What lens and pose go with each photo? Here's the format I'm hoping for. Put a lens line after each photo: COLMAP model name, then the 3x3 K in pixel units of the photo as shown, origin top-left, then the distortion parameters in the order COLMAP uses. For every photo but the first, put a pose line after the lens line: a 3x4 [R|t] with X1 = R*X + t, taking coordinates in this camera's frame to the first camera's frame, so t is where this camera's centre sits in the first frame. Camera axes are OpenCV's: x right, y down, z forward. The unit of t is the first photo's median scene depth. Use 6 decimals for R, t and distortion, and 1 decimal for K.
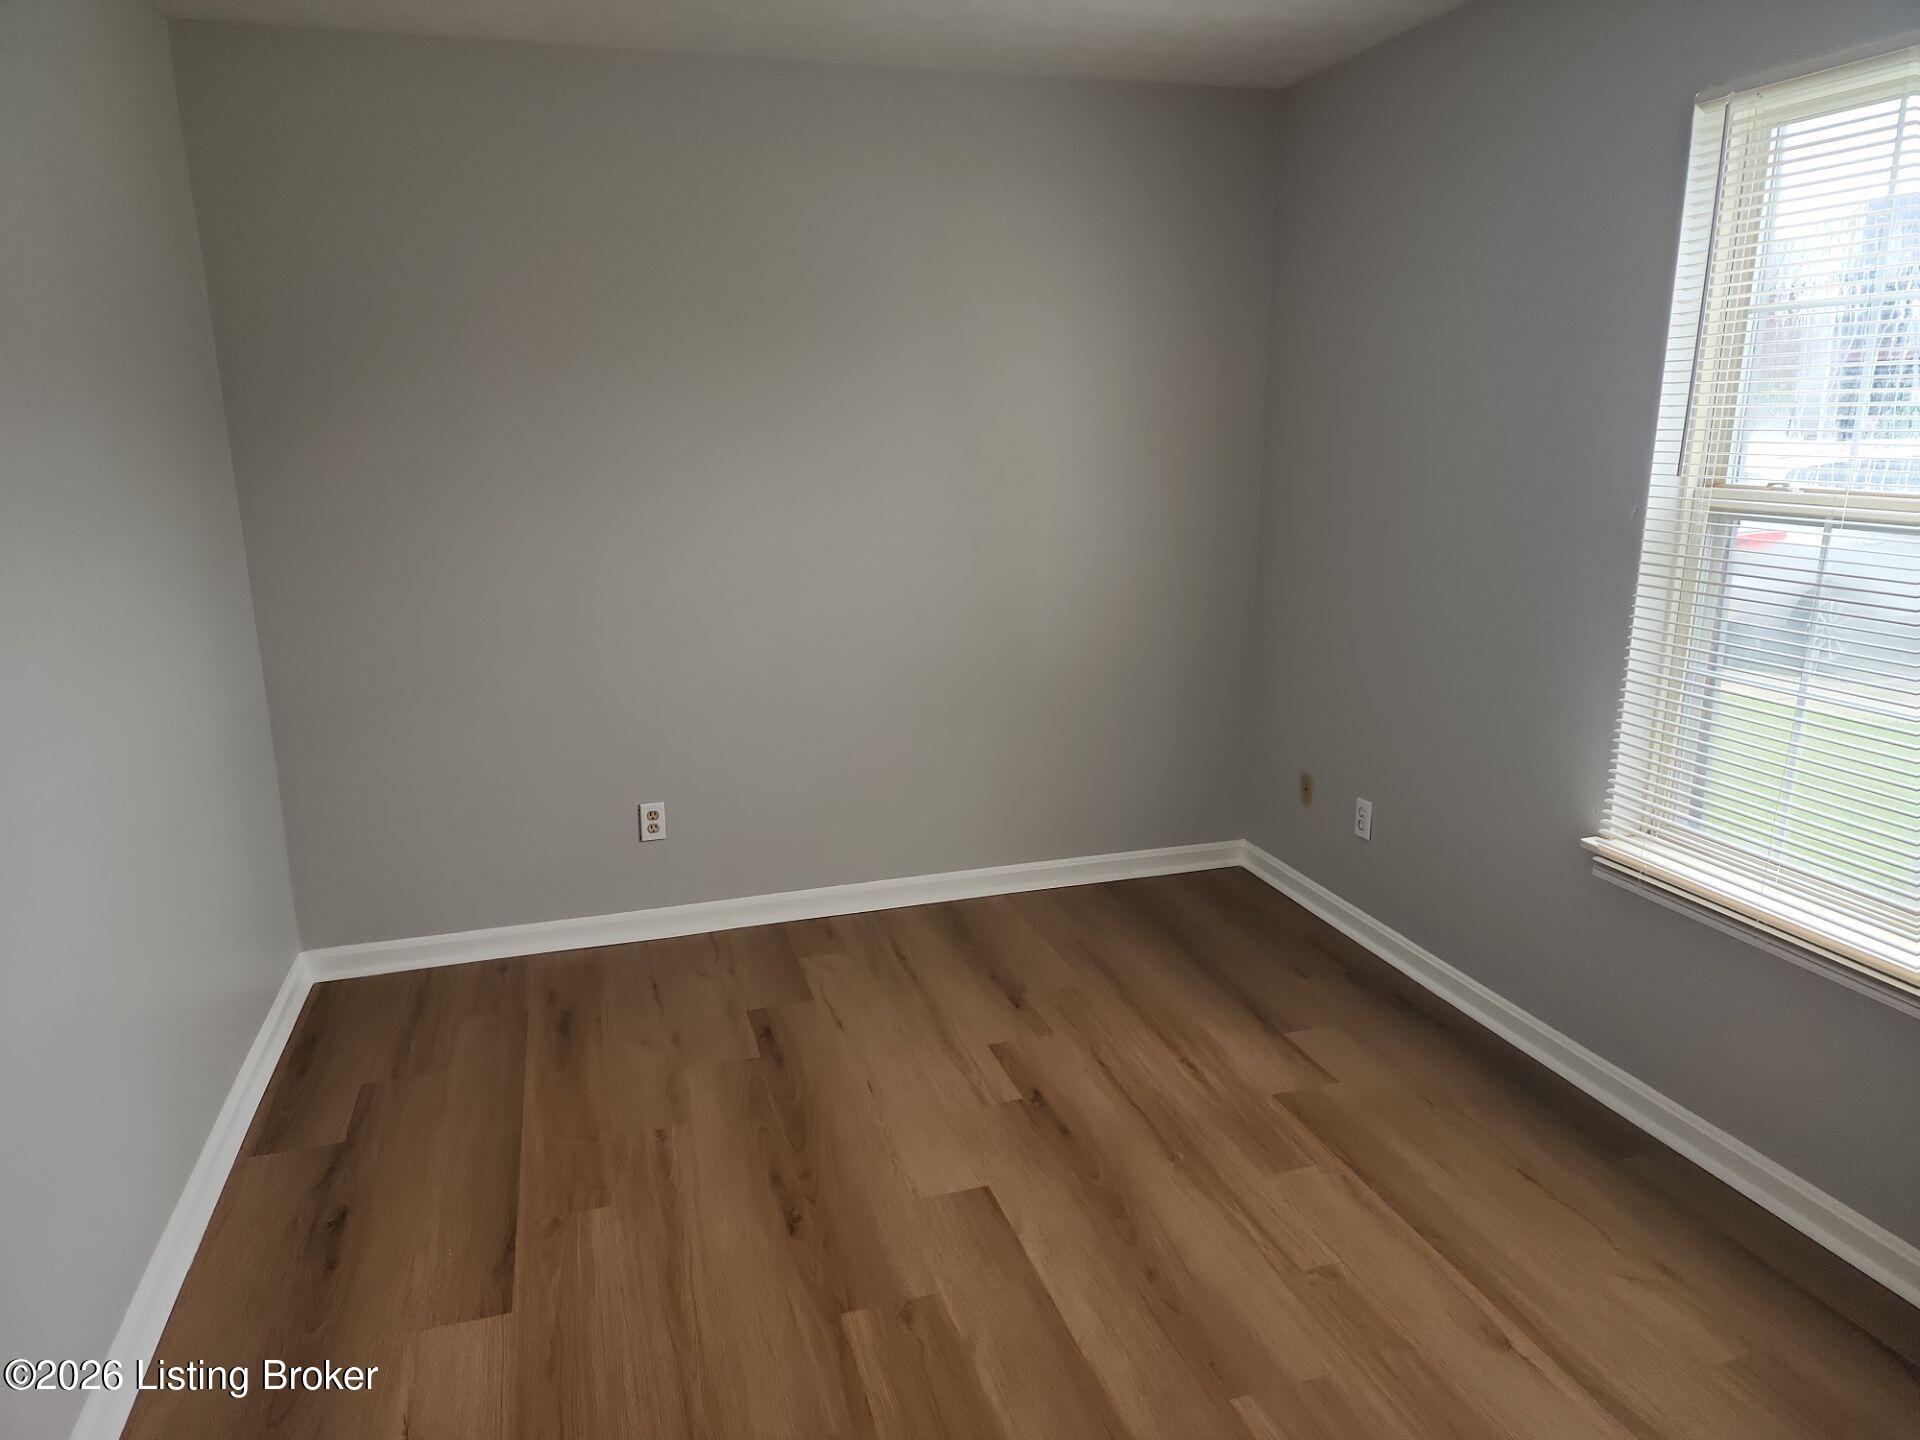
lens RADIAL K [[1281.8, 0, 960.0], [0, 1281.8, 720.0], [0, 0, 1]] dist [-0.002498, -0.001808]
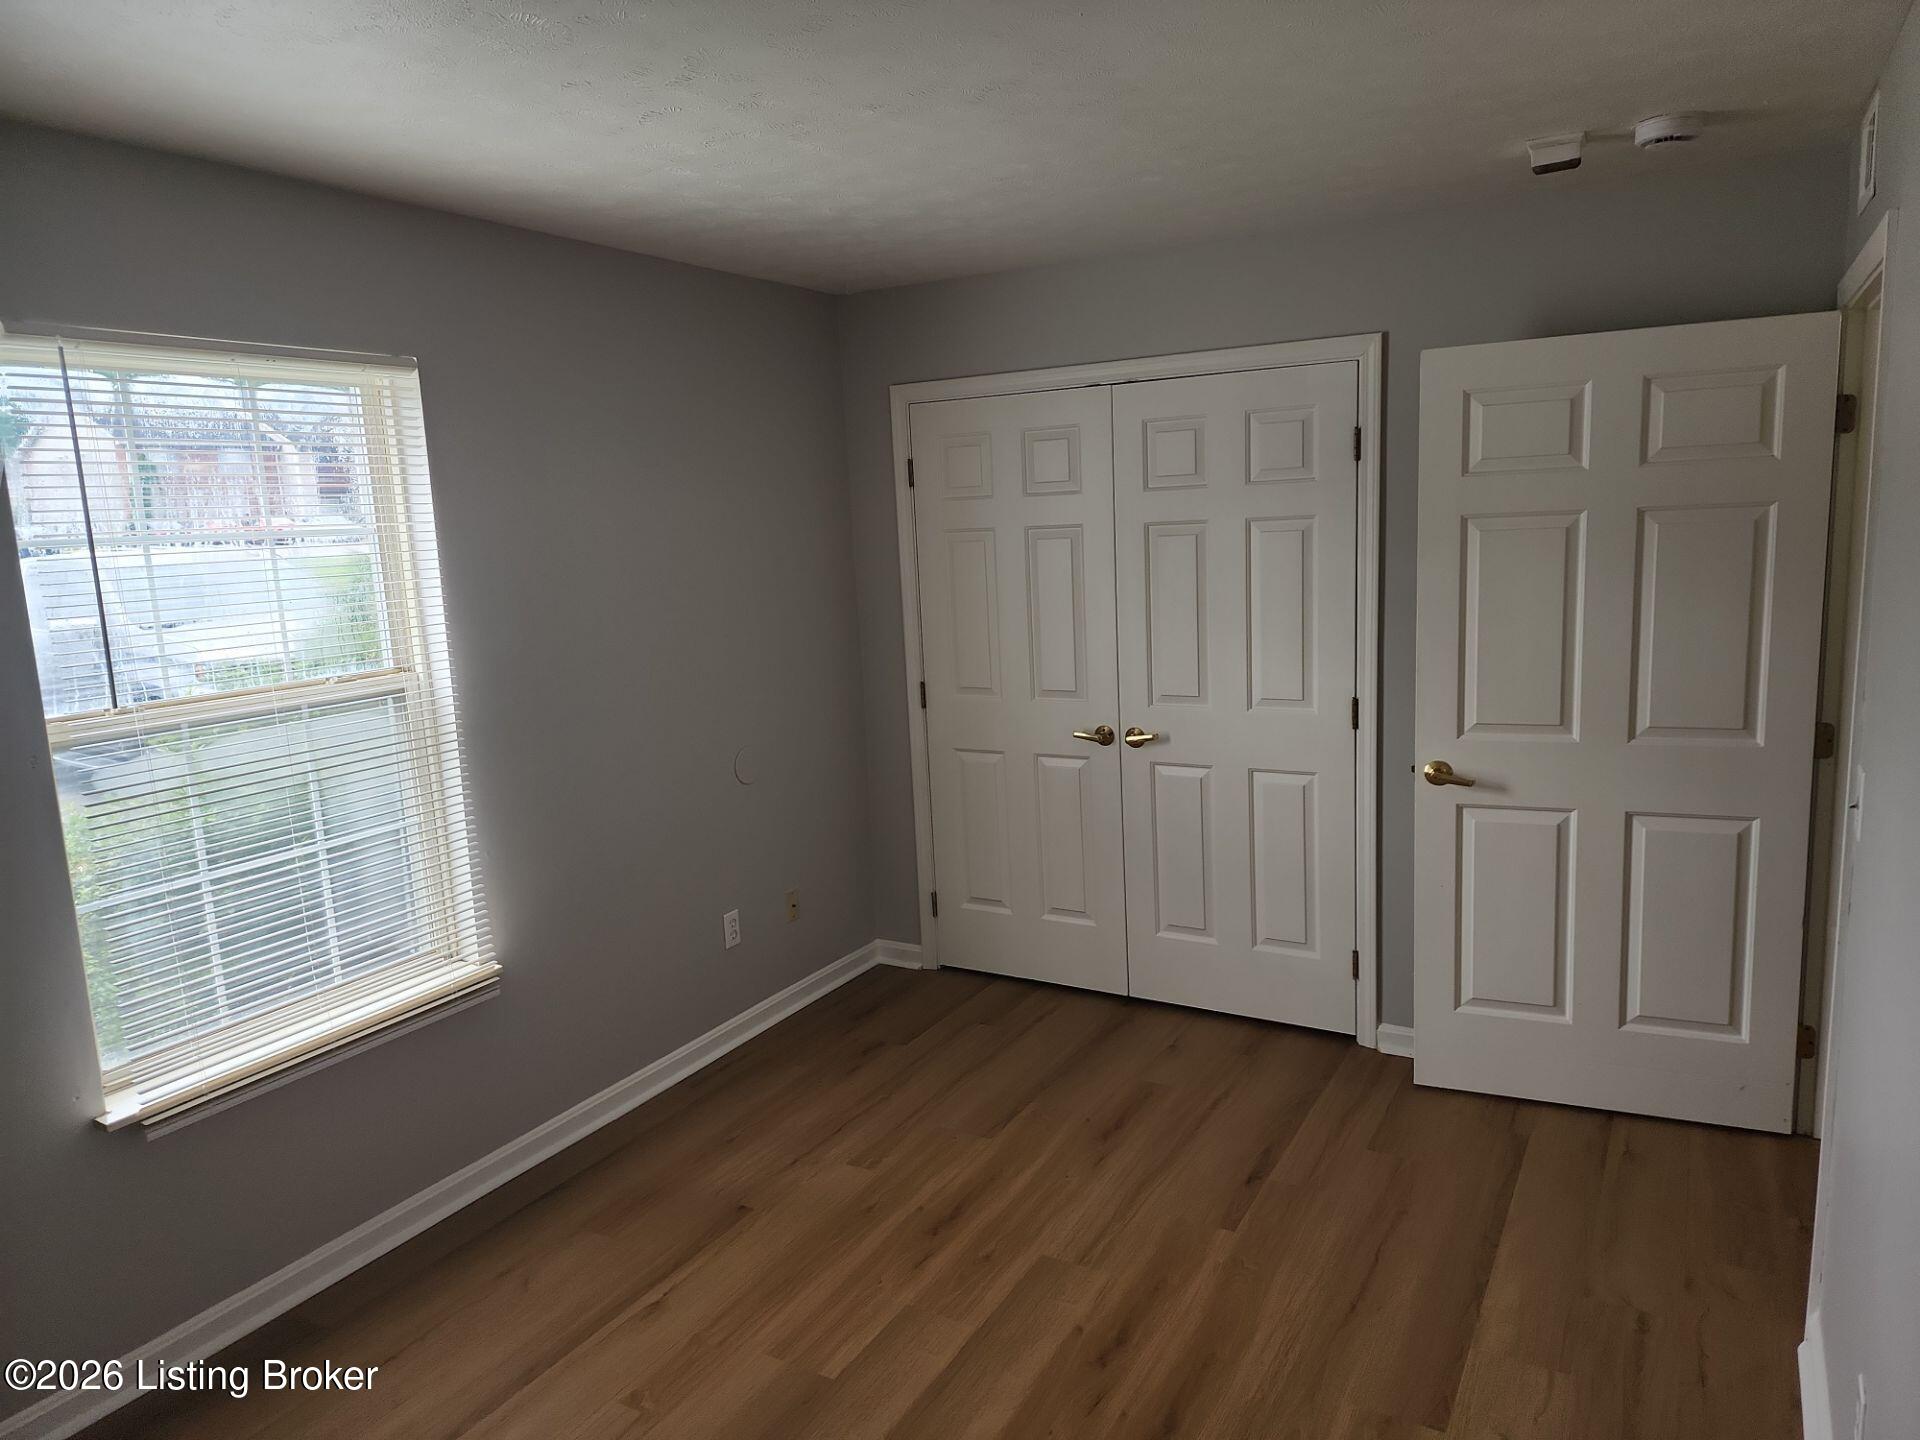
lens RADIAL K [[1281.8, 0, 960.0], [0, 1281.8, 720.0], [0, 0, 1]] dist [-0.002498, -0.001808]
pose [[-0.680686, -0.076985, 0.728519, -0.666336], [0.214559, 0.929903, 0.298738, -0.379946], [-0.700451, 0.359657, -0.616454, 1.305757]]
